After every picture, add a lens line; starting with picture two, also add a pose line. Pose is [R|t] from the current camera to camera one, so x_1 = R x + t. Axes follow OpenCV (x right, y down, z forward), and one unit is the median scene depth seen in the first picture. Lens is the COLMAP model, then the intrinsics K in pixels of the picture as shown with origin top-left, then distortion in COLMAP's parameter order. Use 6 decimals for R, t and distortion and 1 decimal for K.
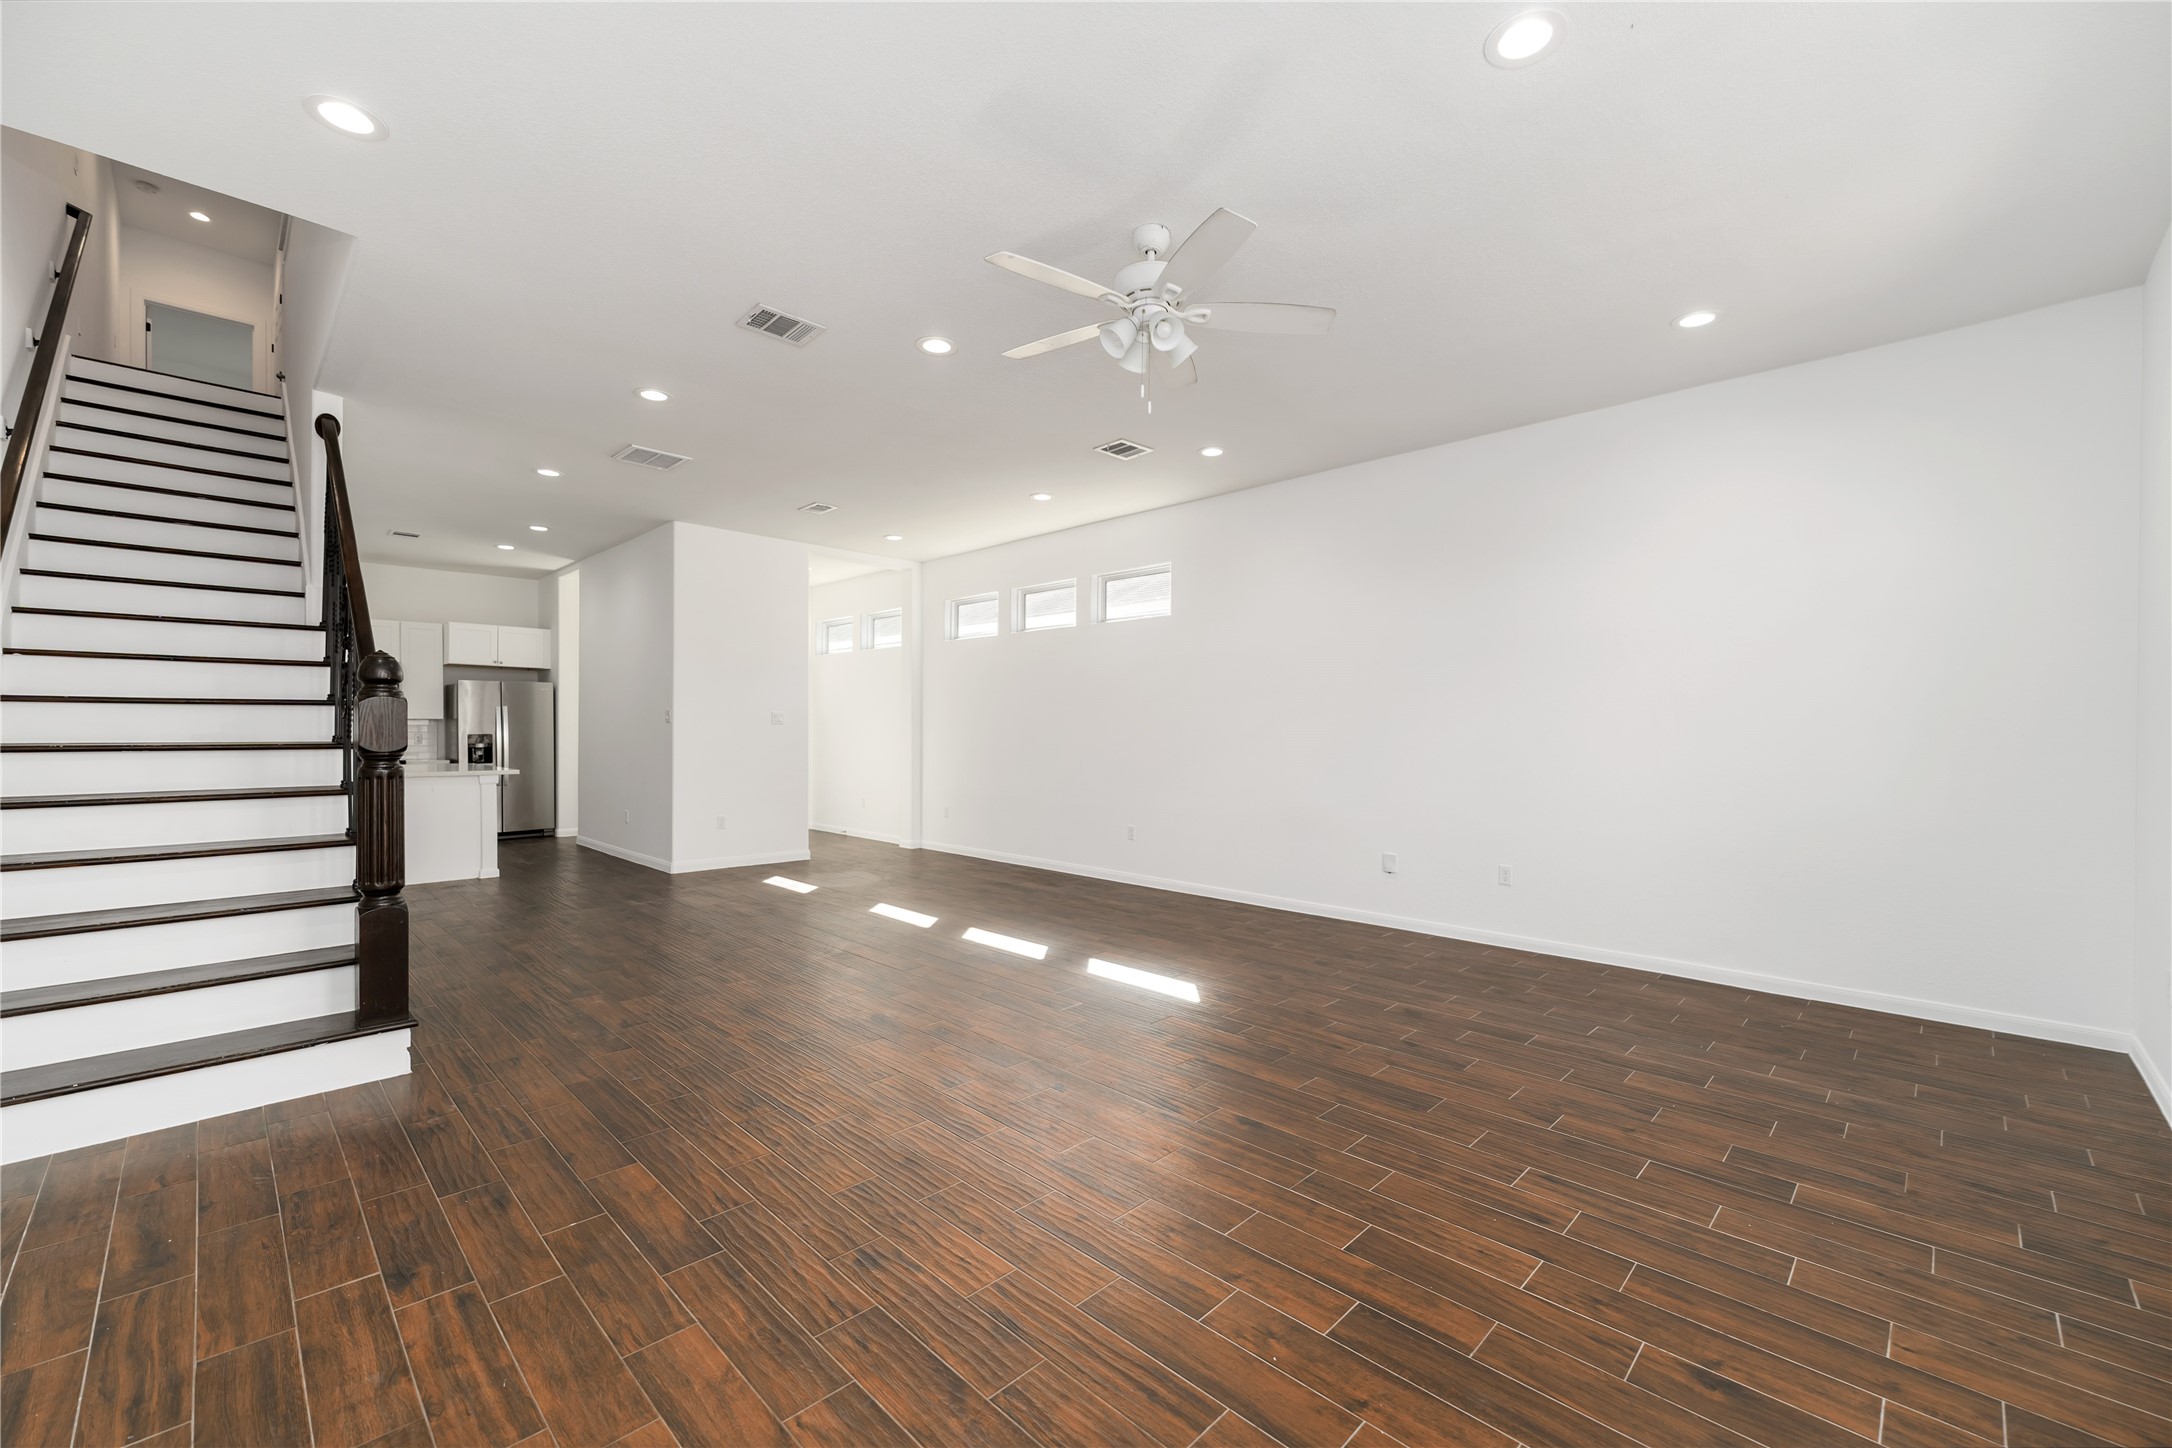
lens RADIAL K [[868.3, 0, 1094.2], [0, 868.3, 736.4], [0, 0, 1]] dist [-0.002199, 0.000171]
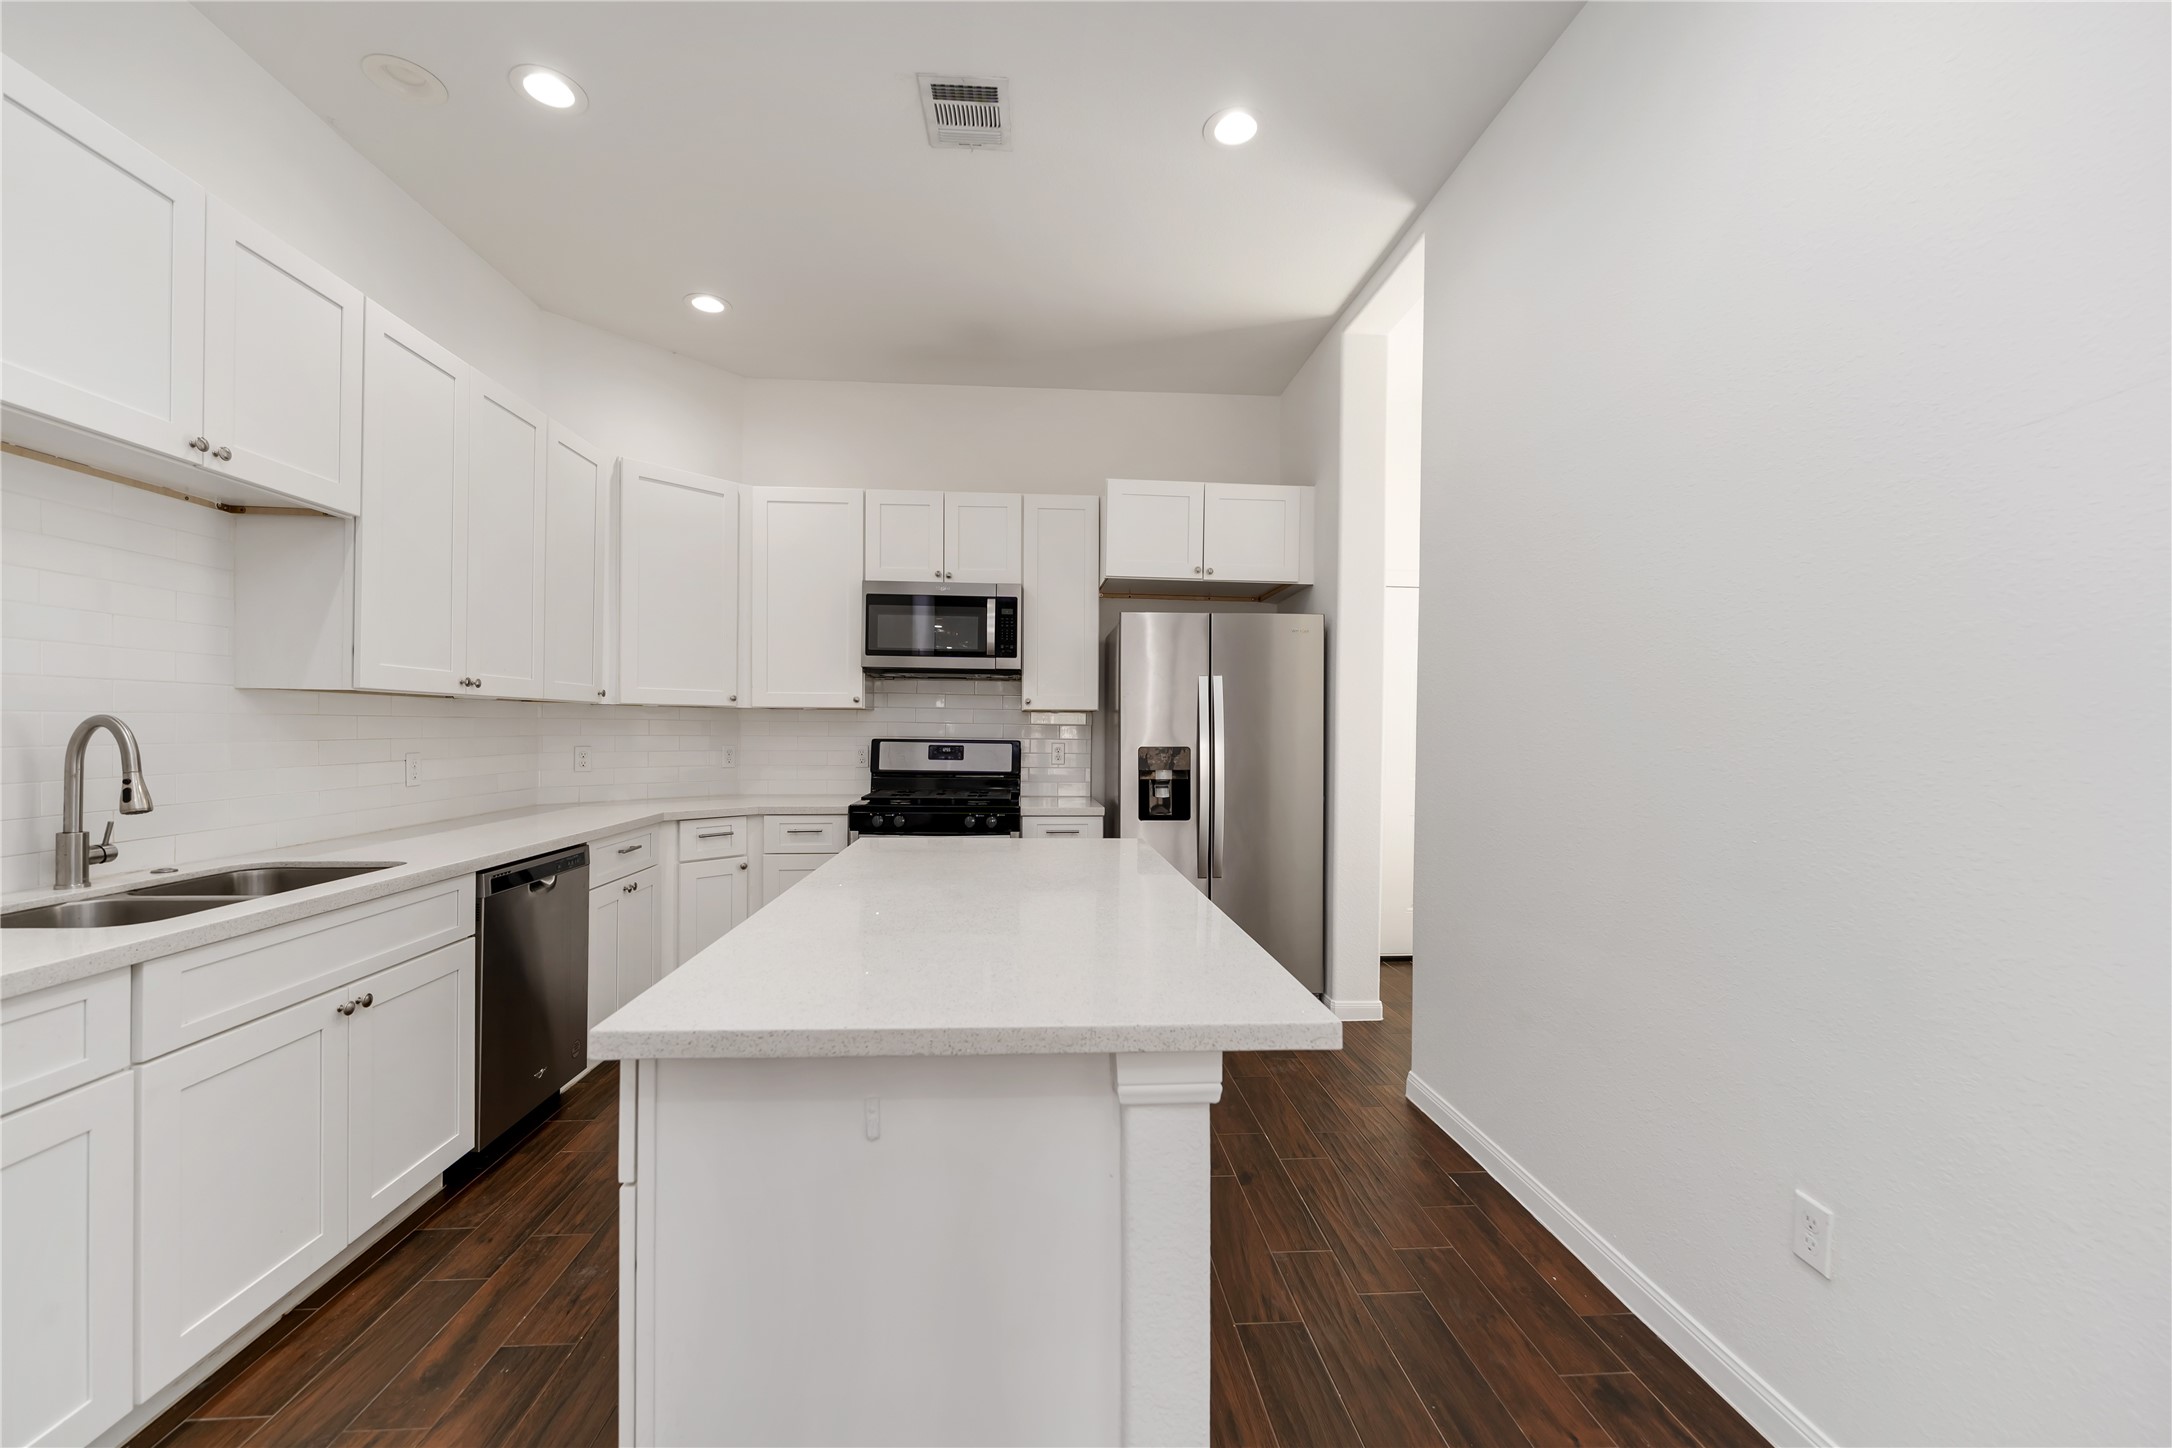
lens RADIAL K [[868.3, 0, 1090.4], [0, 868.3, 732.9], [0, 0, 1]] dist [-0.002199, 0.000171]
pose [[0.770454, 0.009193, -0.637429, -0.480084], [-0.012921, 0.999916, -0.001196, -0.007956], [0.637364, 0.009158, 0.770508, 0.670686]]
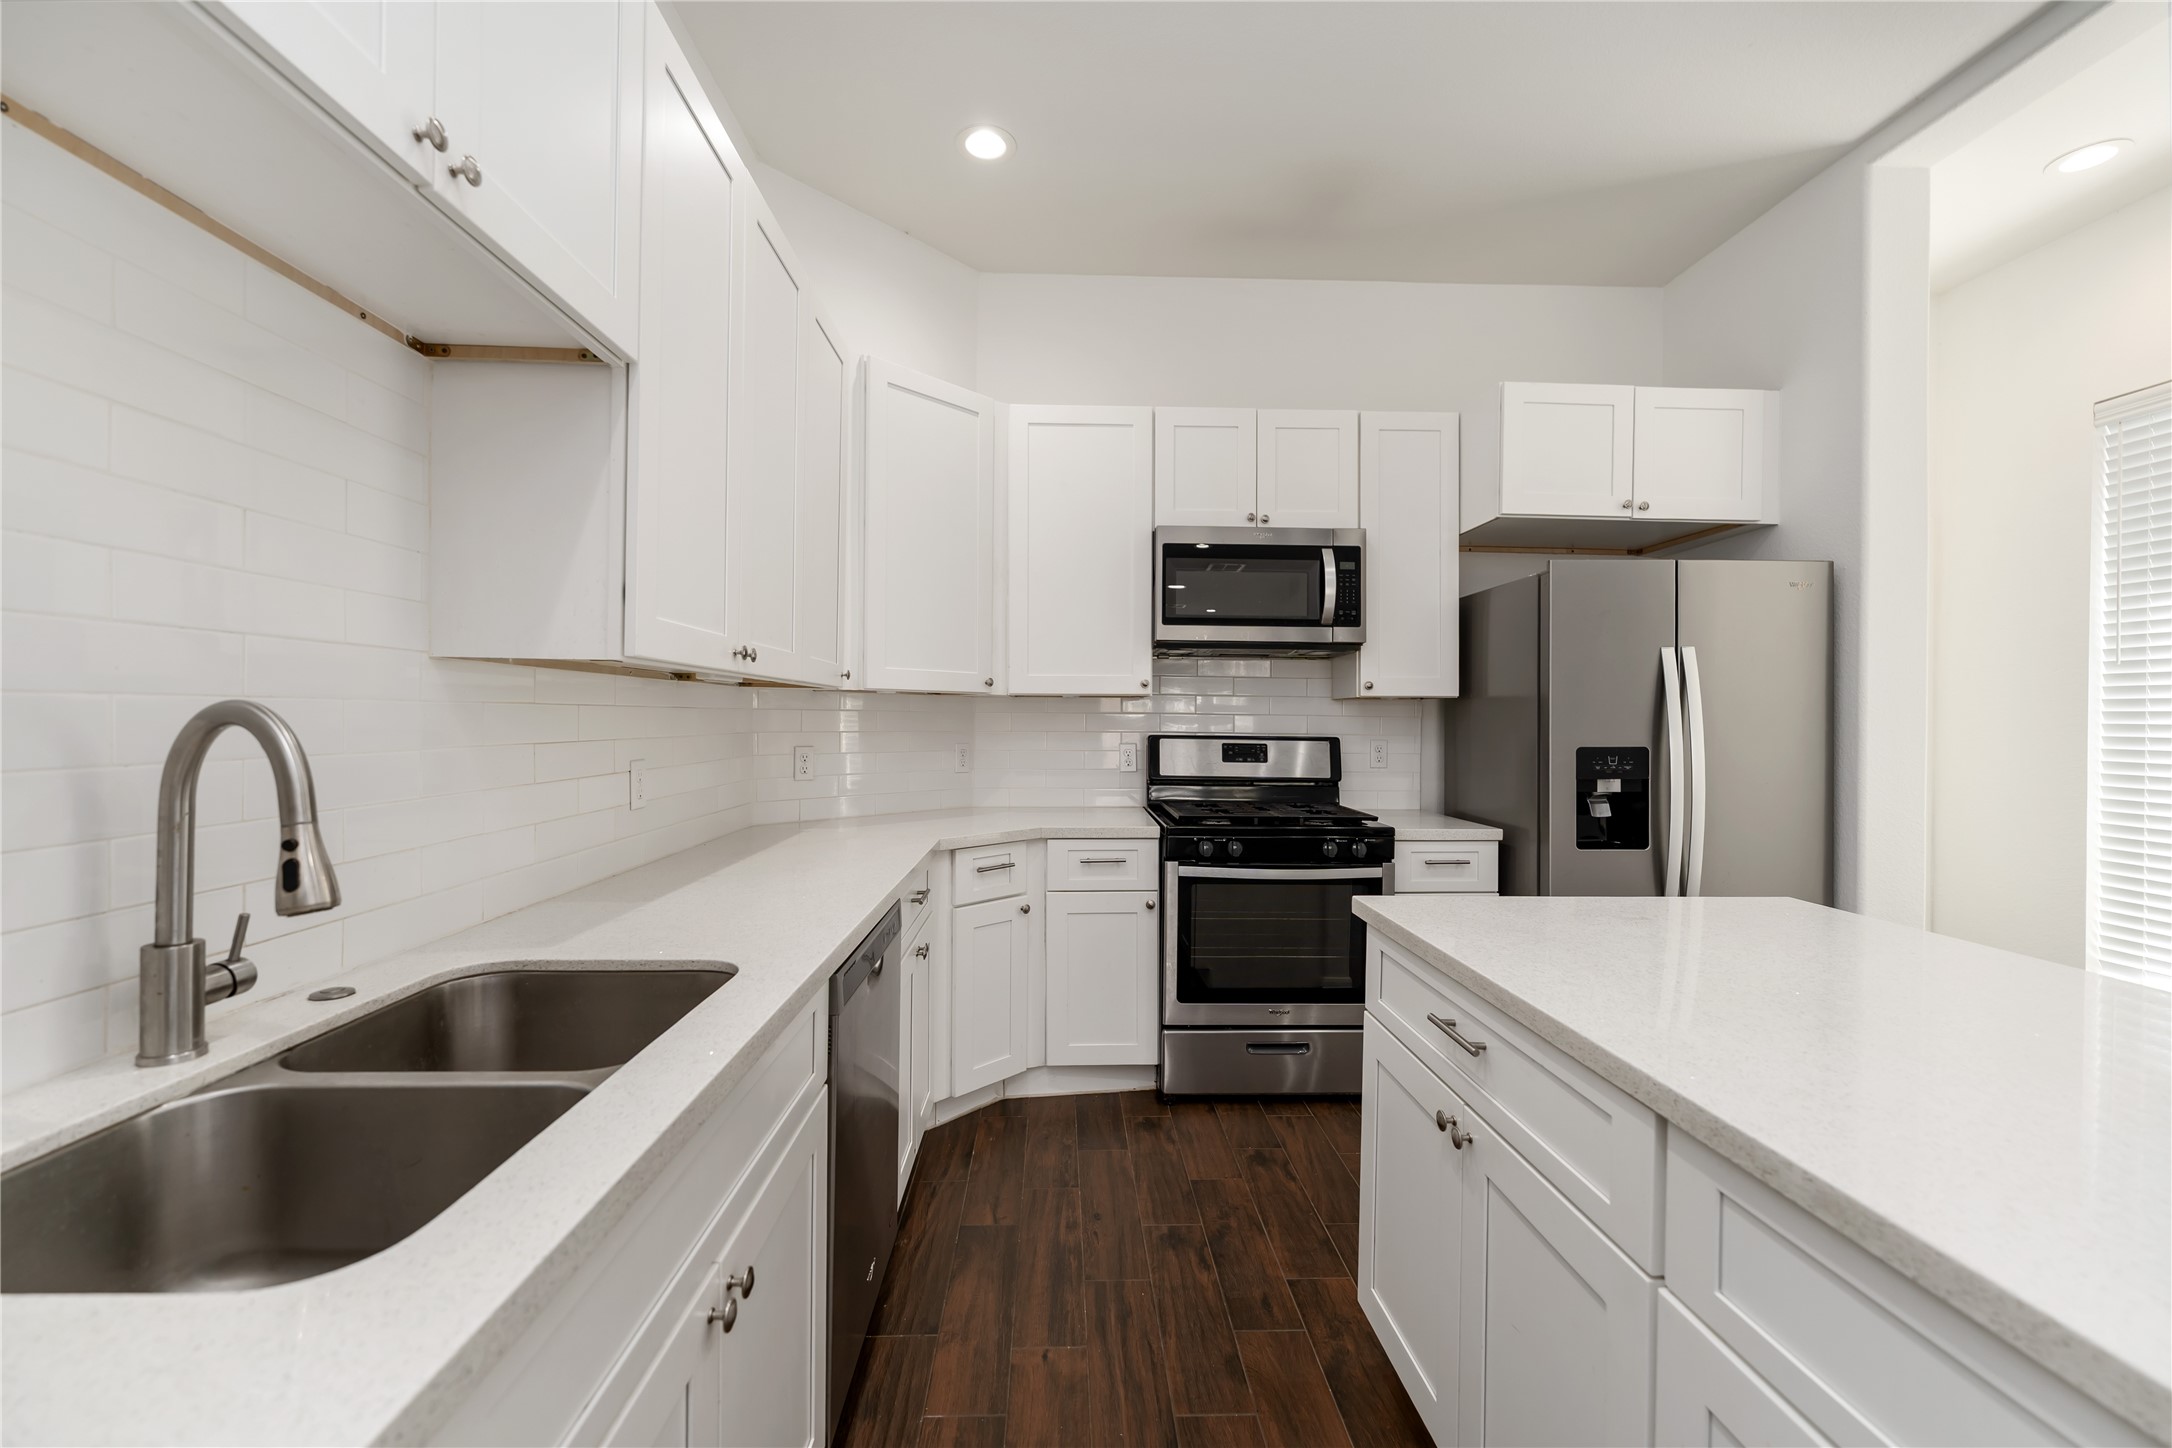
lens RADIAL K [[868.3, 0, 1085.6], [0, 868.3, 720.1], [0, 0, 1]] dist [-0.002199, 0.000171]
pose [[0.745409, 0.004709, -0.666590, -0.650022], [-0.011184, 0.999923, -0.005443, -0.007794], [0.666513, 0.011512, 0.745404, 0.670634]]
